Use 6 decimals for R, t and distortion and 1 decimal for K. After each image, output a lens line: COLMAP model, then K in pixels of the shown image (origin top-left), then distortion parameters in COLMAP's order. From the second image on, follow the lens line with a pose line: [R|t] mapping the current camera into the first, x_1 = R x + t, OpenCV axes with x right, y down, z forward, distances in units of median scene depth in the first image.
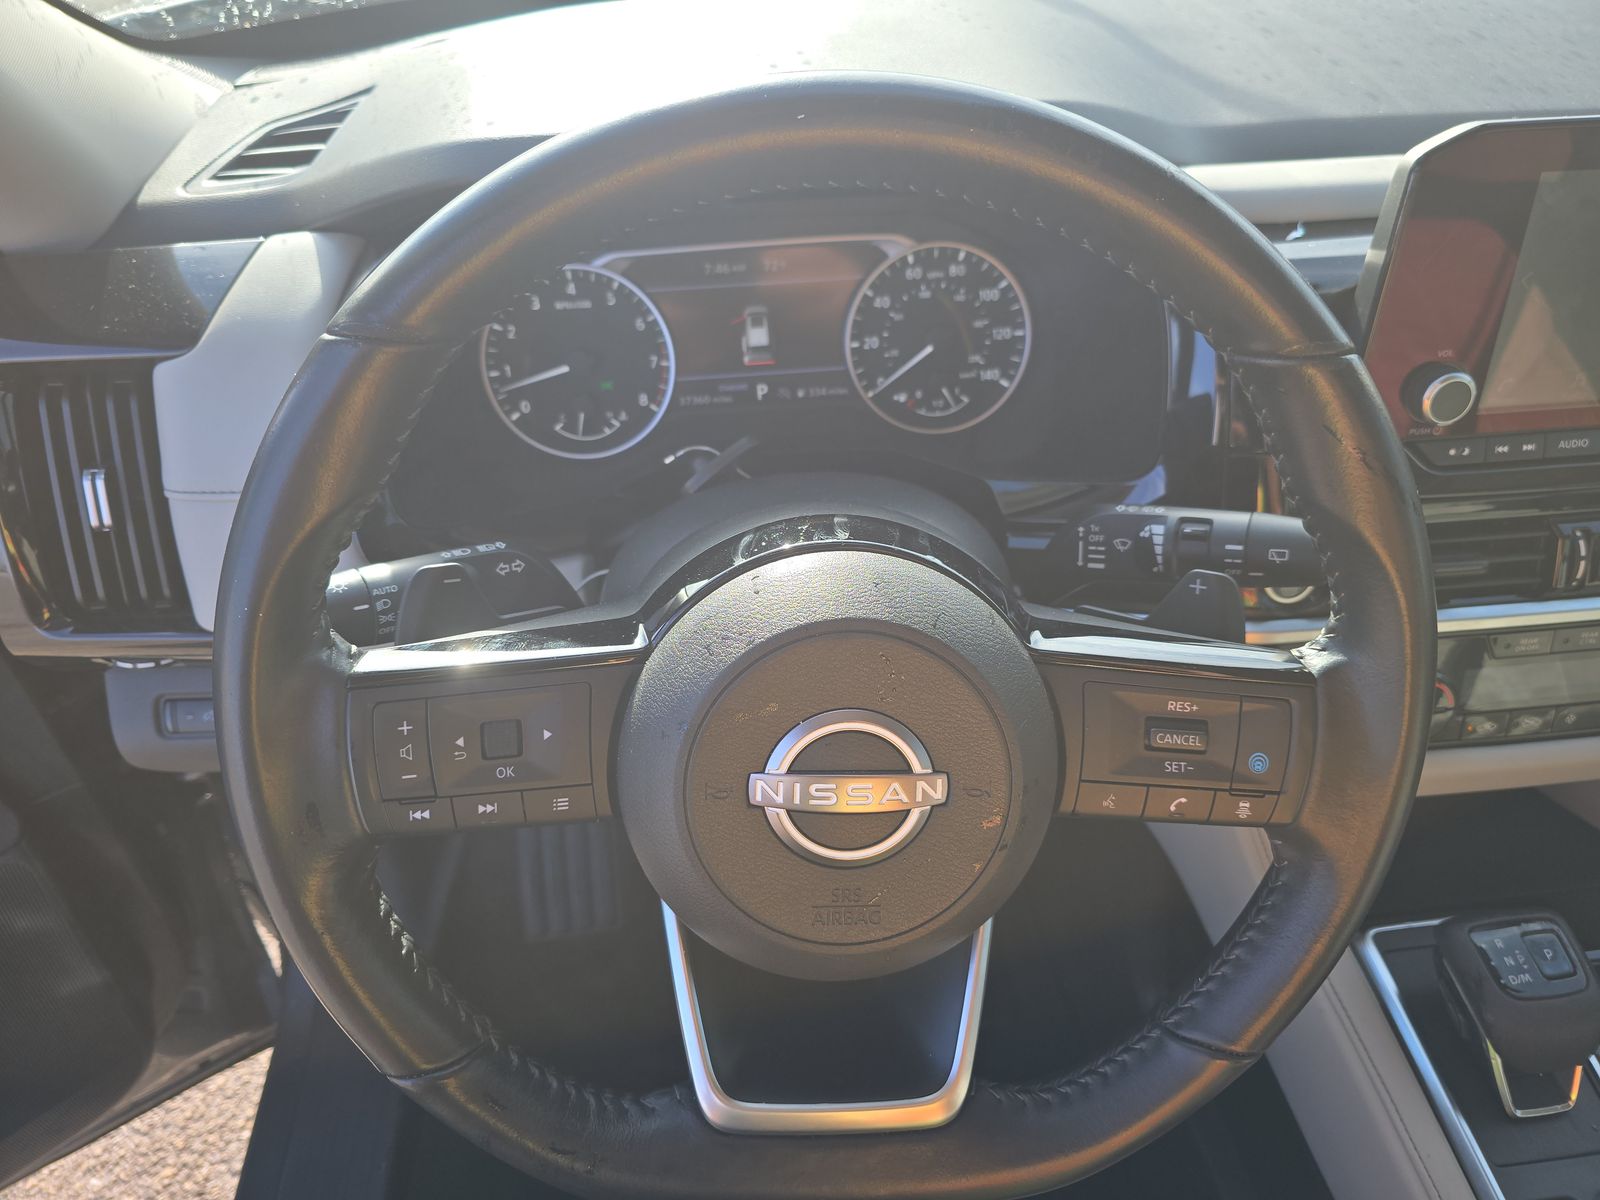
lens RADIAL K [[1071.6, 0, 800.8], [0, 1071.6, 624.0], [0, 0, 1]] dist [-0.034185, 0.021879]
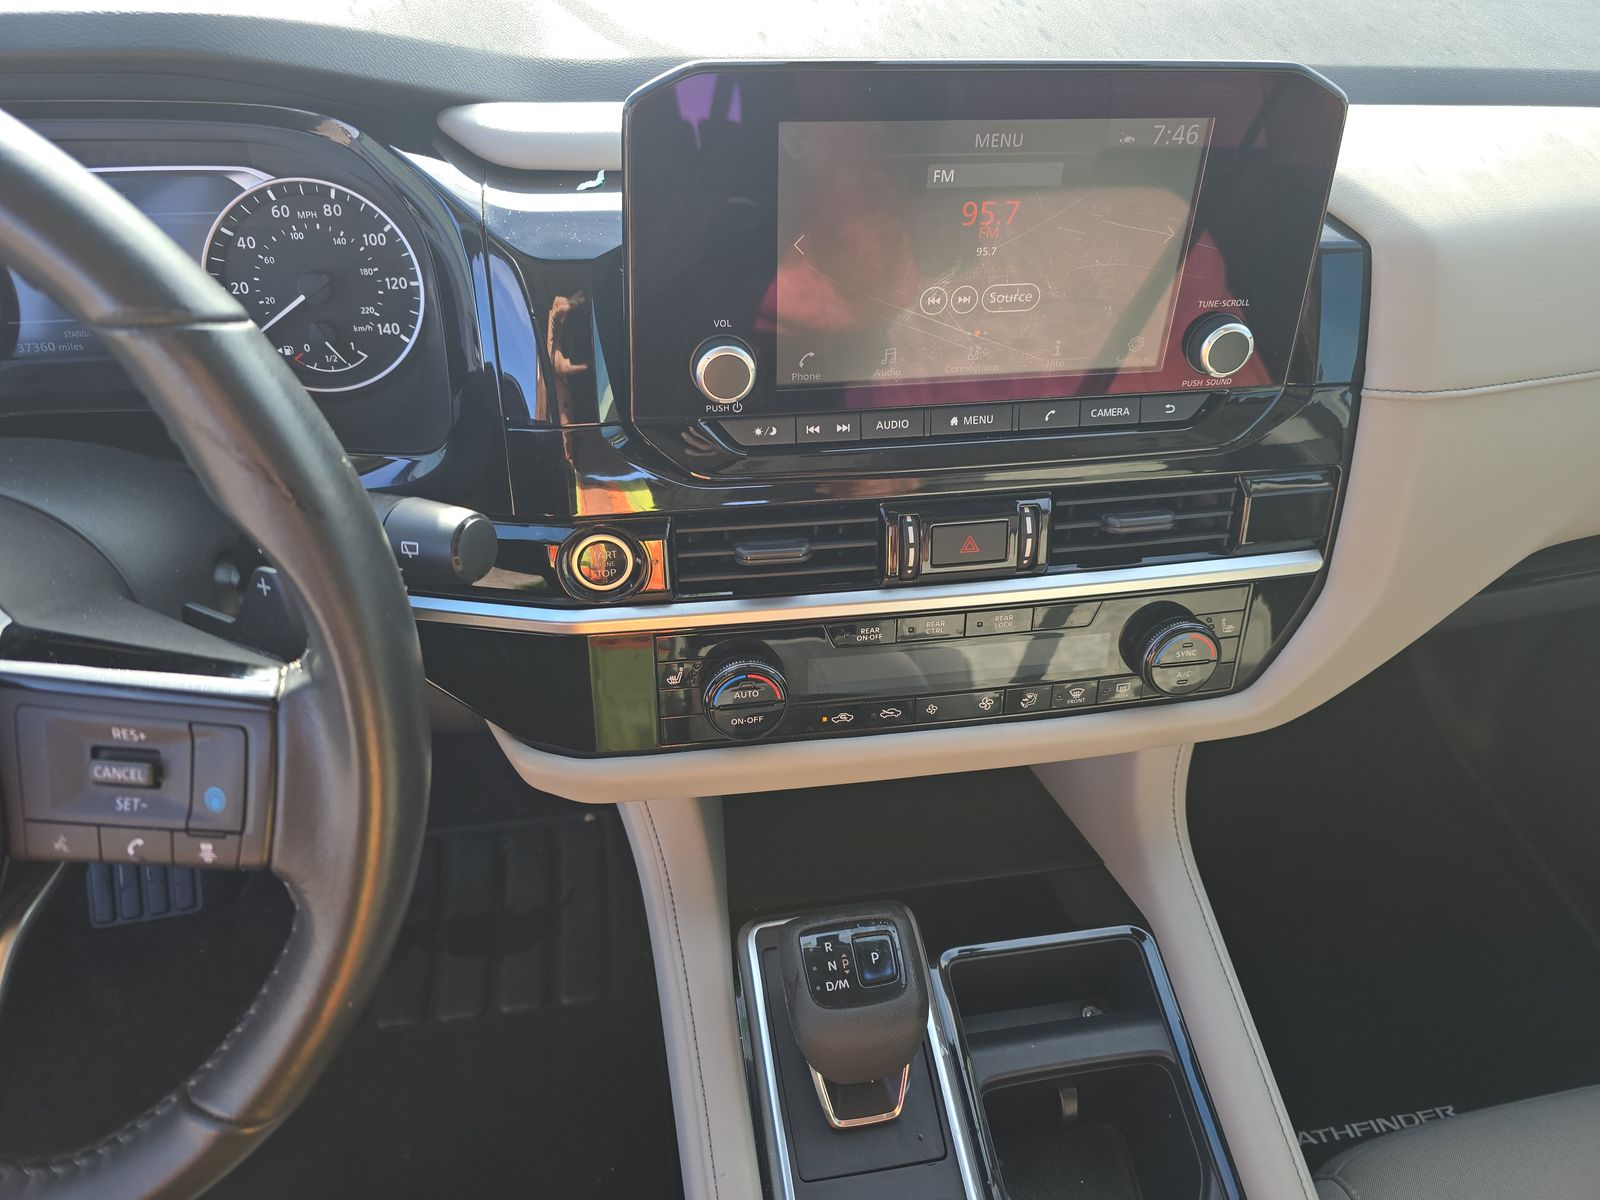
lens RADIAL K [[1071.2, 0, 800.0], [0, 1071.2, 600.0], [0, 0, 1]] dist [0.039107, 0.001493]
pose [[0.996586, 0.007631, 0.082213, 0.466620], [-0.010870, 0.999179, 0.039025, -0.041425], [-0.081847, -0.039785, 0.995850, 0.038934]]
